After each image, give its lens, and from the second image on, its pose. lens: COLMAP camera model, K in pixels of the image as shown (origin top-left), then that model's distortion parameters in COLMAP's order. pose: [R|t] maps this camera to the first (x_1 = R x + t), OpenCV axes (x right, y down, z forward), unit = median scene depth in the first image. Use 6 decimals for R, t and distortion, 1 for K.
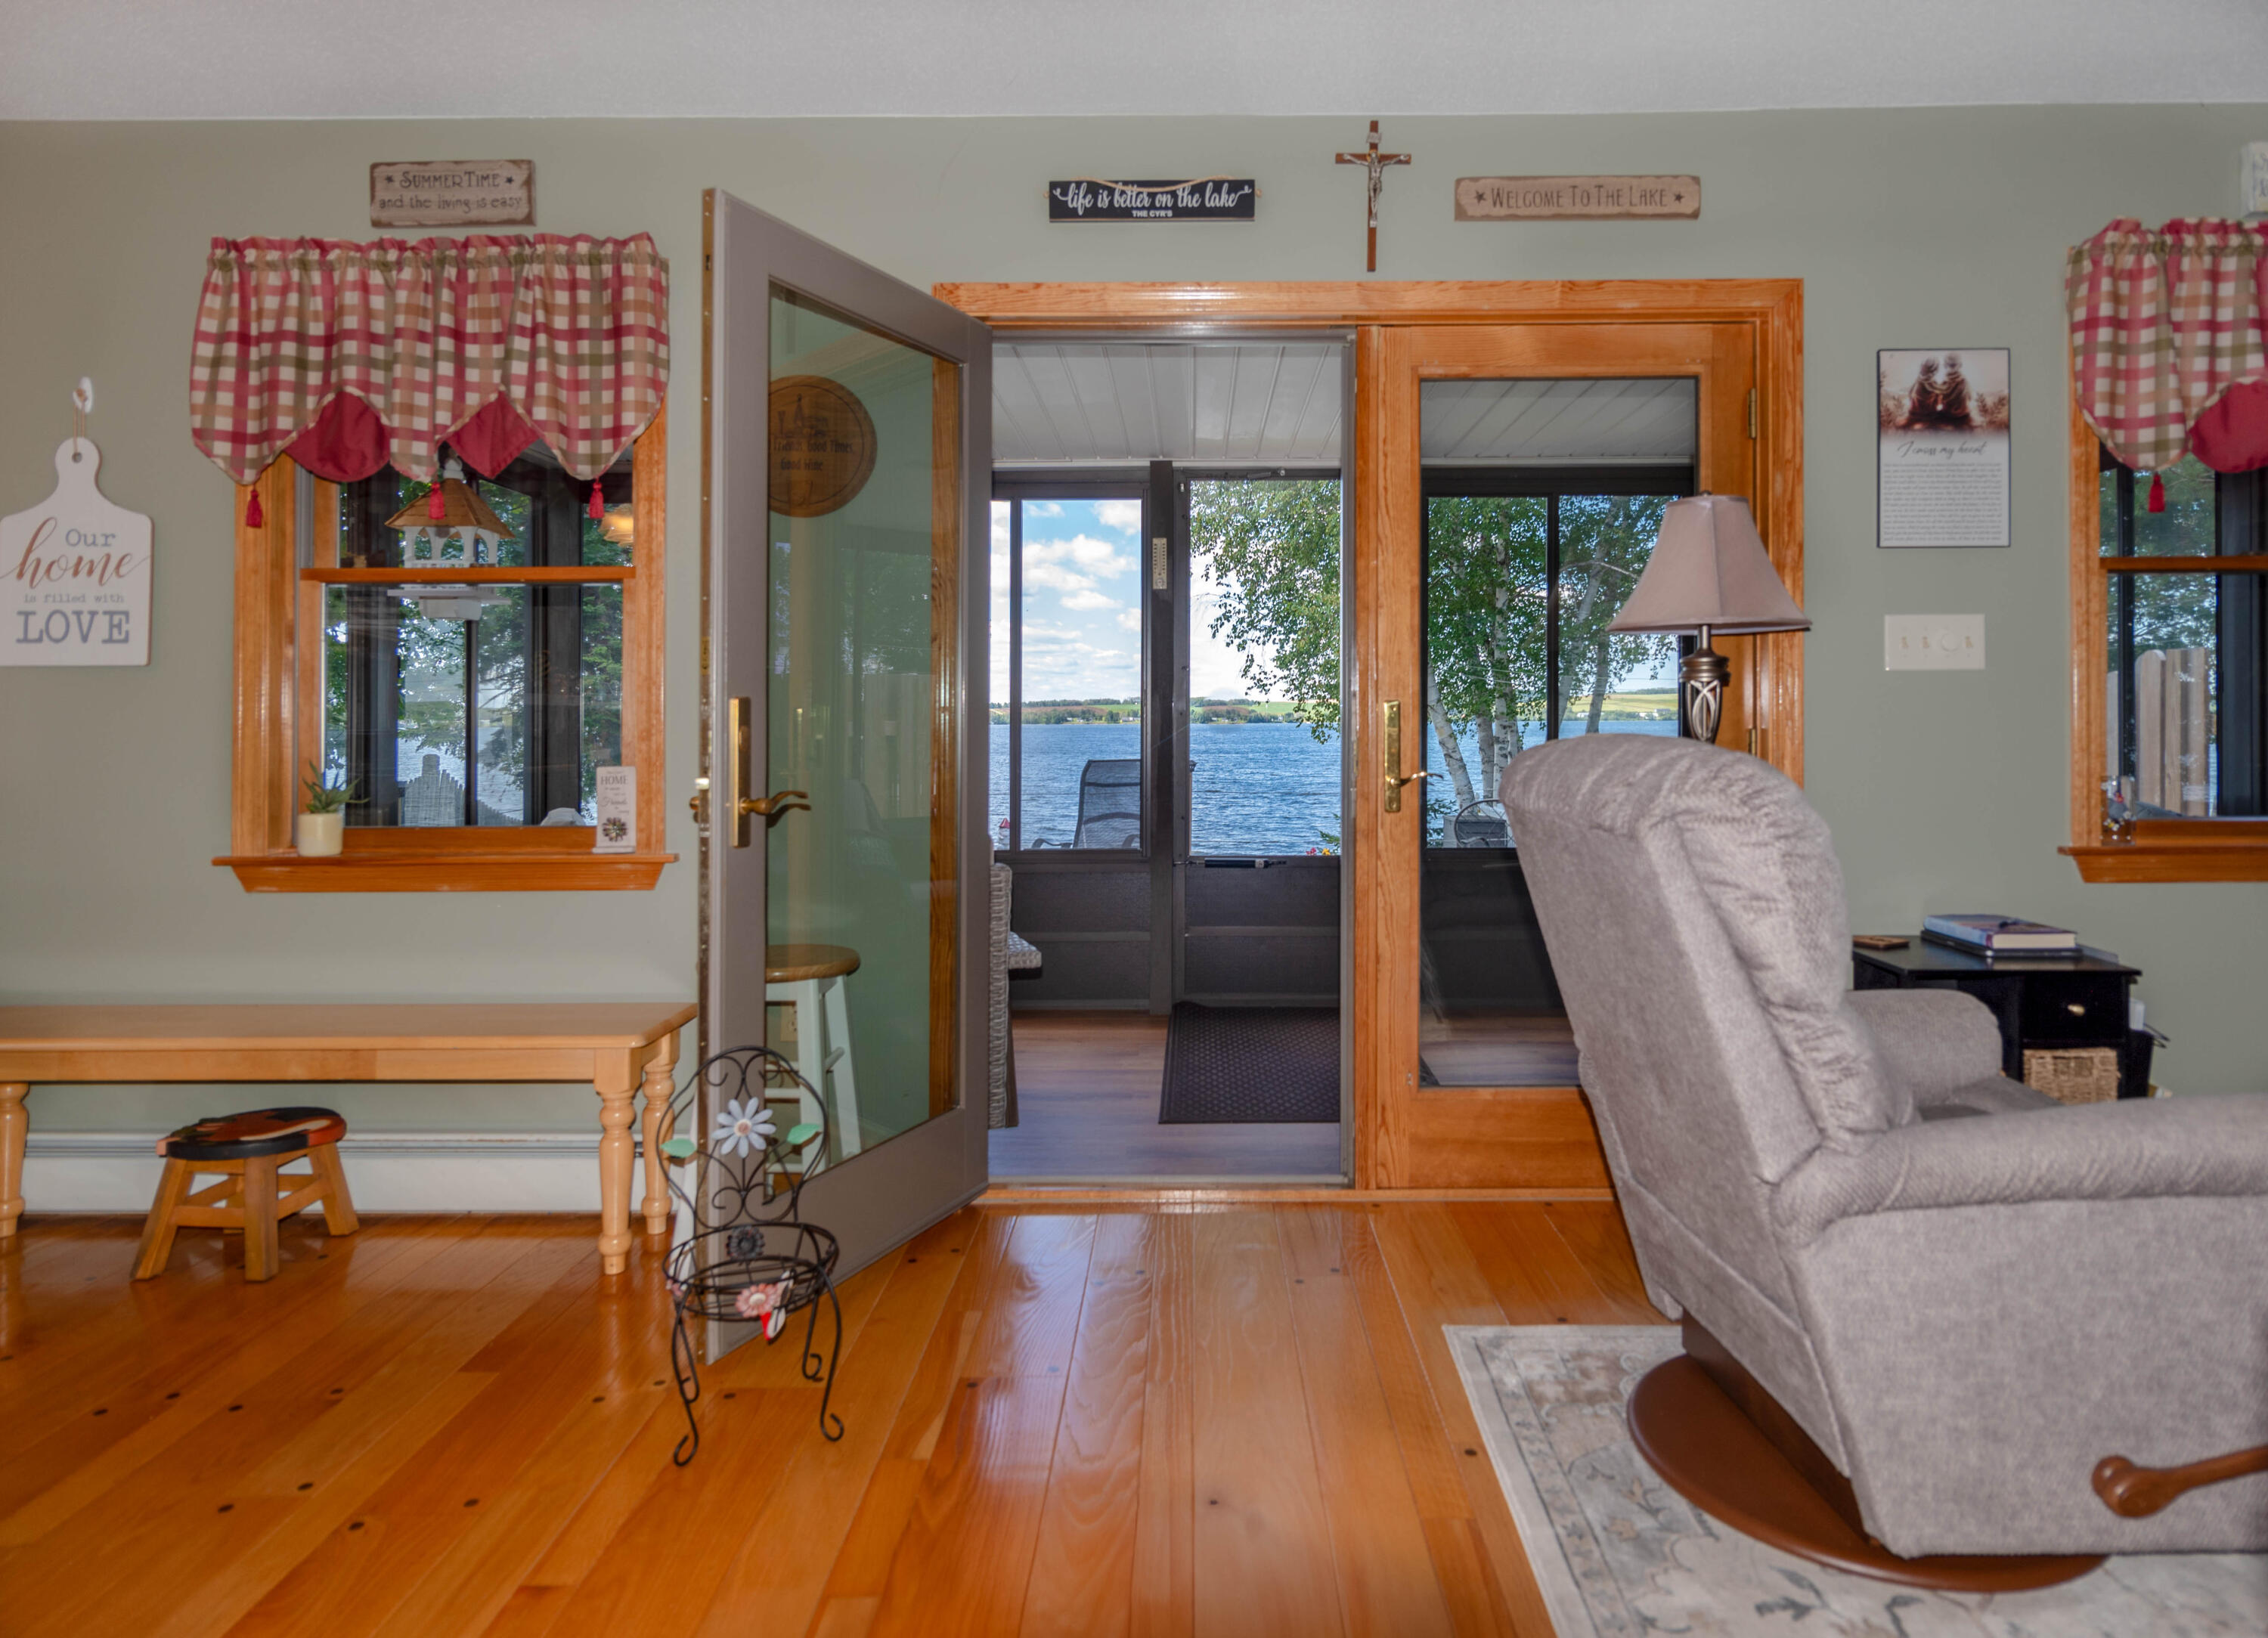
lens RADIAL K [[1317.2, 0, 1150.3], [0, 1317.2, 700.1], [0, 0, 1]] dist [0.008353, -0.000888]
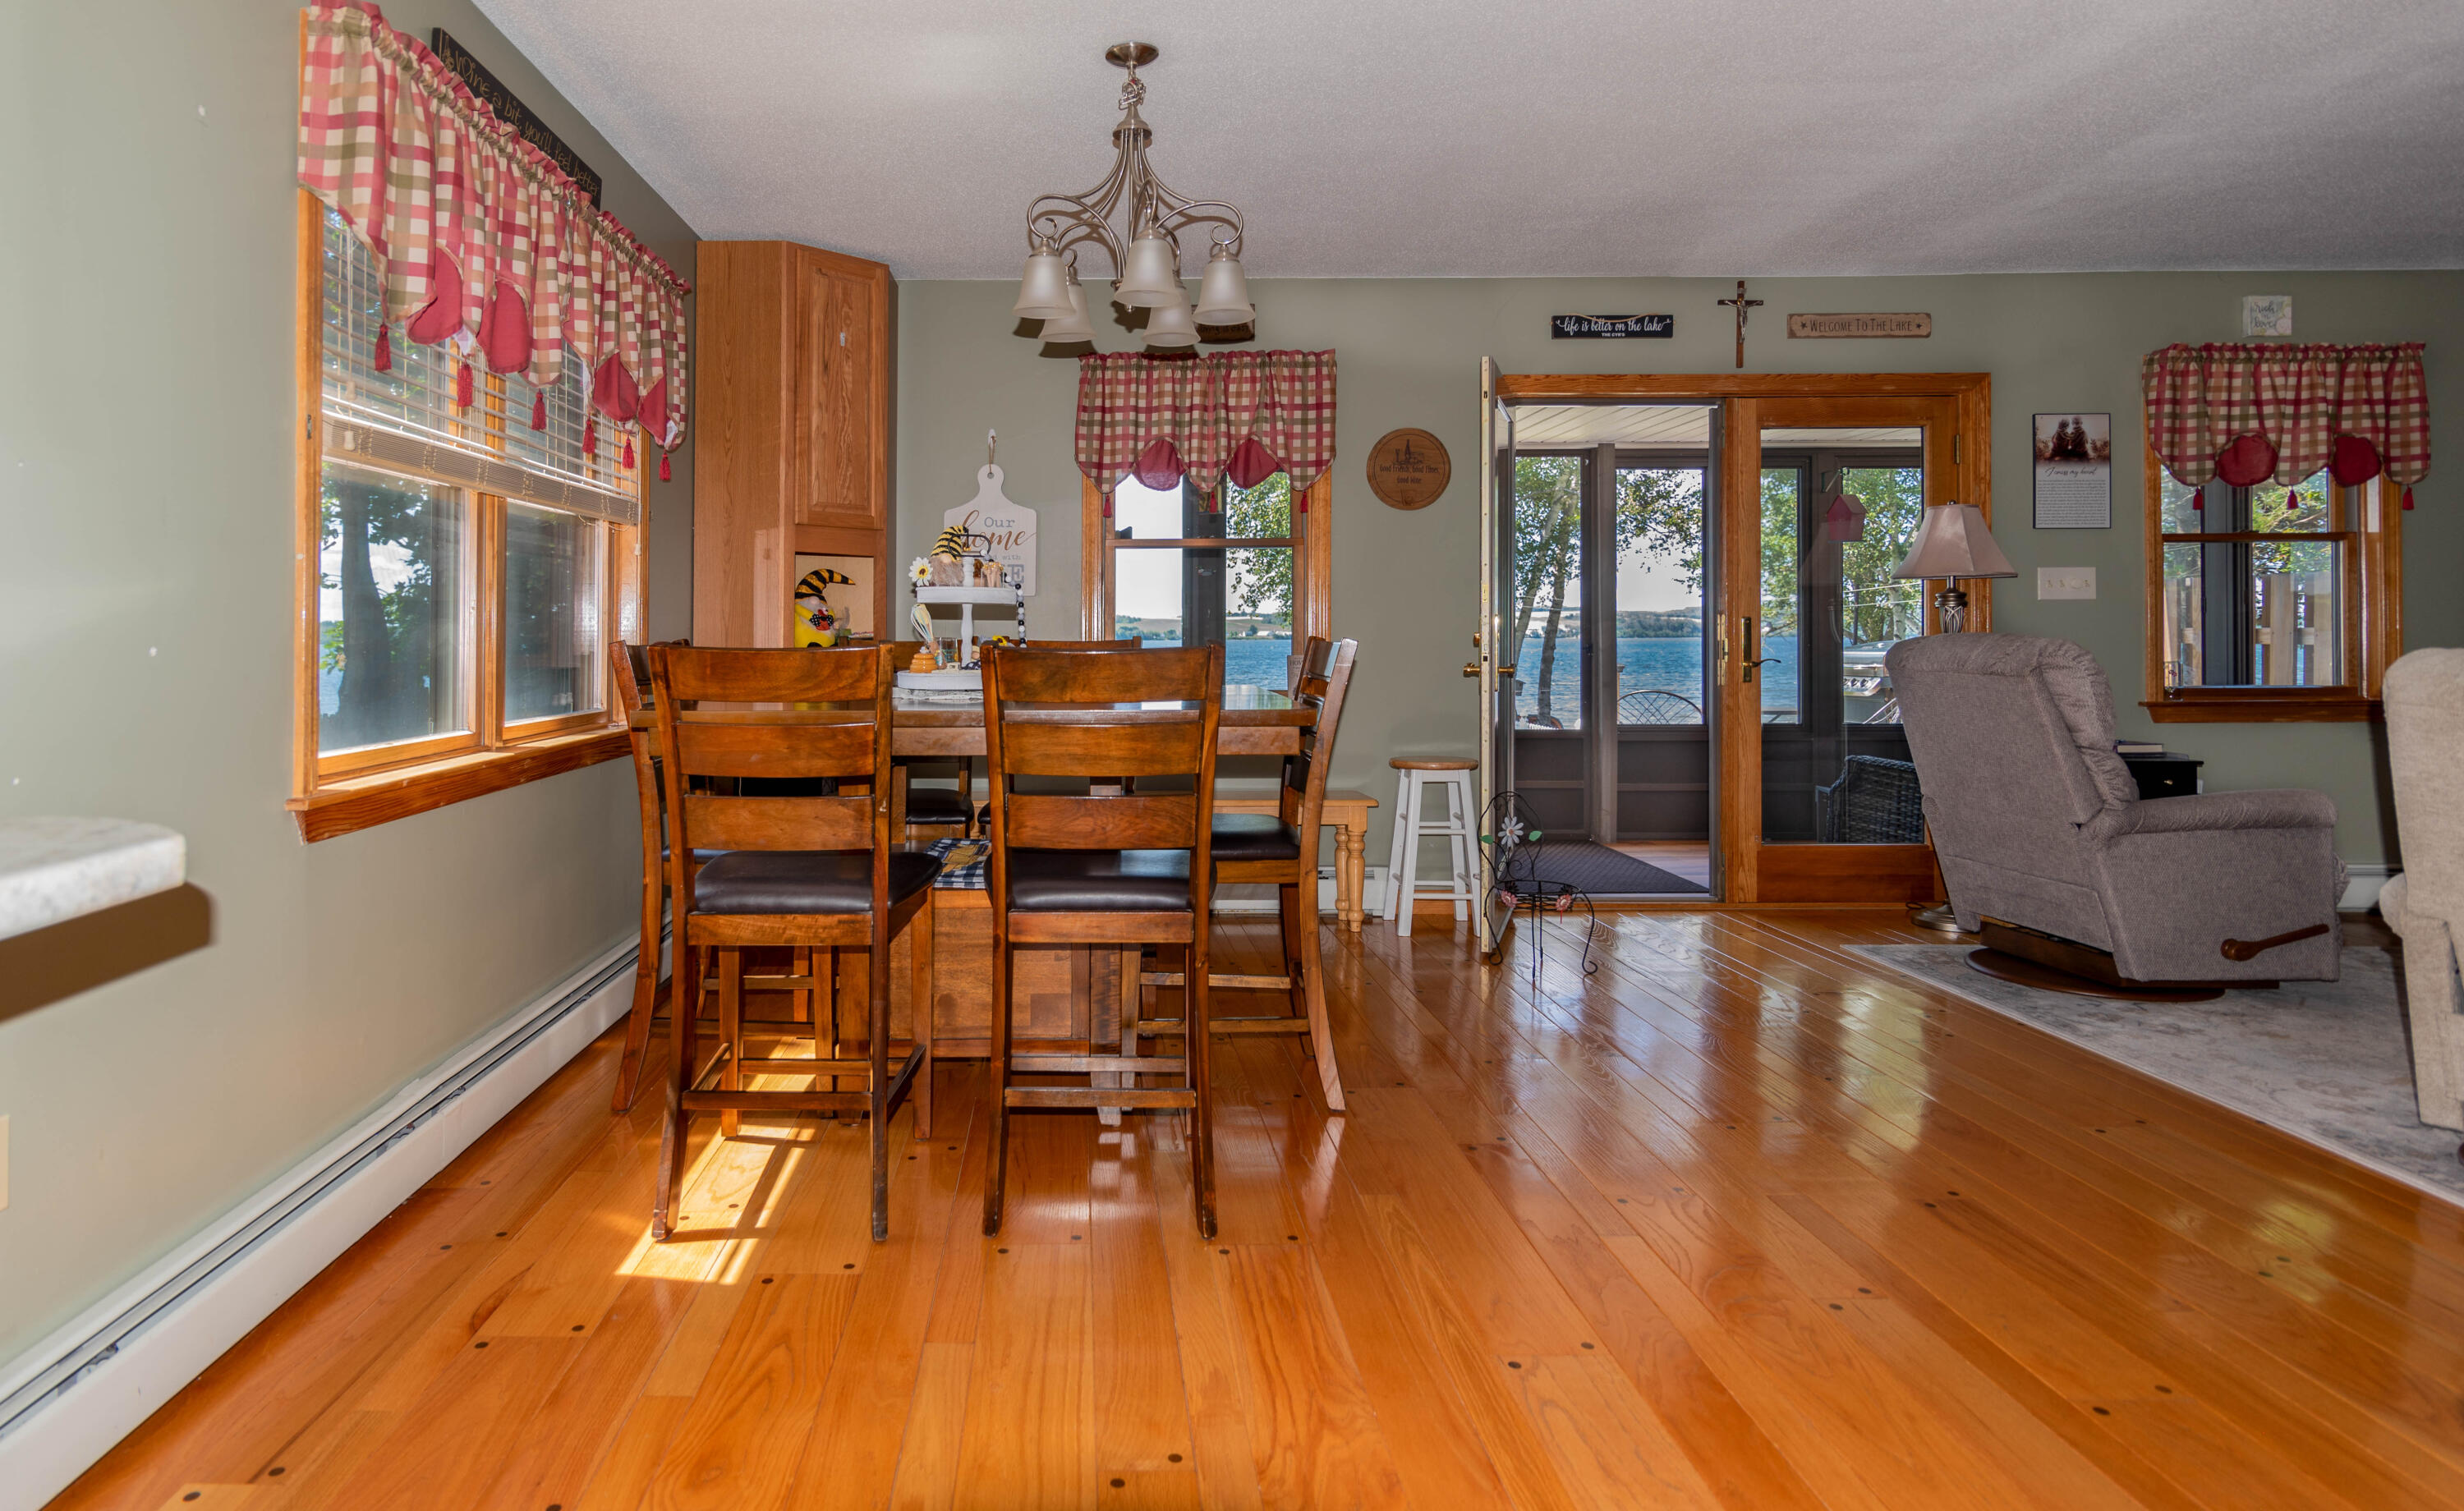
lens RADIAL K [[1267.4, 0, 1100.7], [0, 1267.4, 611.6], [0, 0, 1]] dist [0.003229, 0.000605]
pose [[0.999999, 0.001115, 0.000782, -0.687644], [-0.001113, 0.999994, -0.003378, 0.000040], [-0.000786, 0.003377, 0.999994, -0.675234]]
